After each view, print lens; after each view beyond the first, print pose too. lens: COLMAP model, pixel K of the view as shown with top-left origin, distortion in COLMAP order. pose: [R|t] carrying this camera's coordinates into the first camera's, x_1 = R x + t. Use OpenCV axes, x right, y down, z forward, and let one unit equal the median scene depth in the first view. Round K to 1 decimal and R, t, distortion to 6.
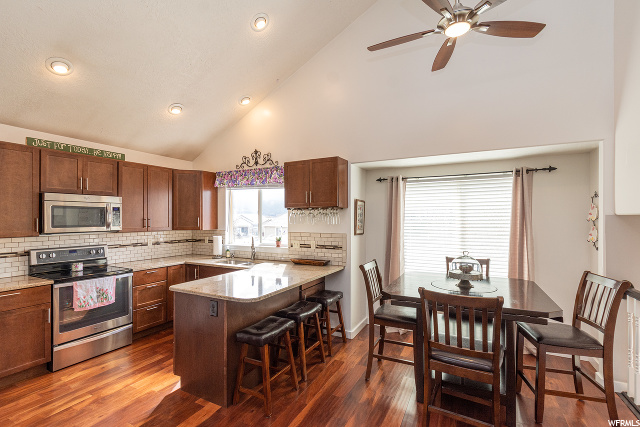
lens RADIAL K [[297.6, 0, 307.9], [0, 297.6, 217.6], [0, 0, 1]] dist [-0.001774, -0.001081]
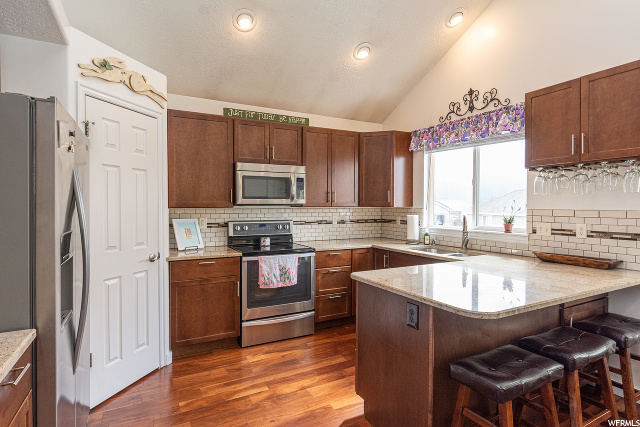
lens RADIAL K [[331.6, 0, 310.0], [0, 331.6, 209.3], [0, 0, 1]] dist [0.002361, -0.002651]
pose [[0.834458, 0.011582, -0.550951, -0.073681], [-0.003578, 0.999872, 0.015600, 0.045515], [0.551061, -0.011046, 0.834392, 0.193876]]
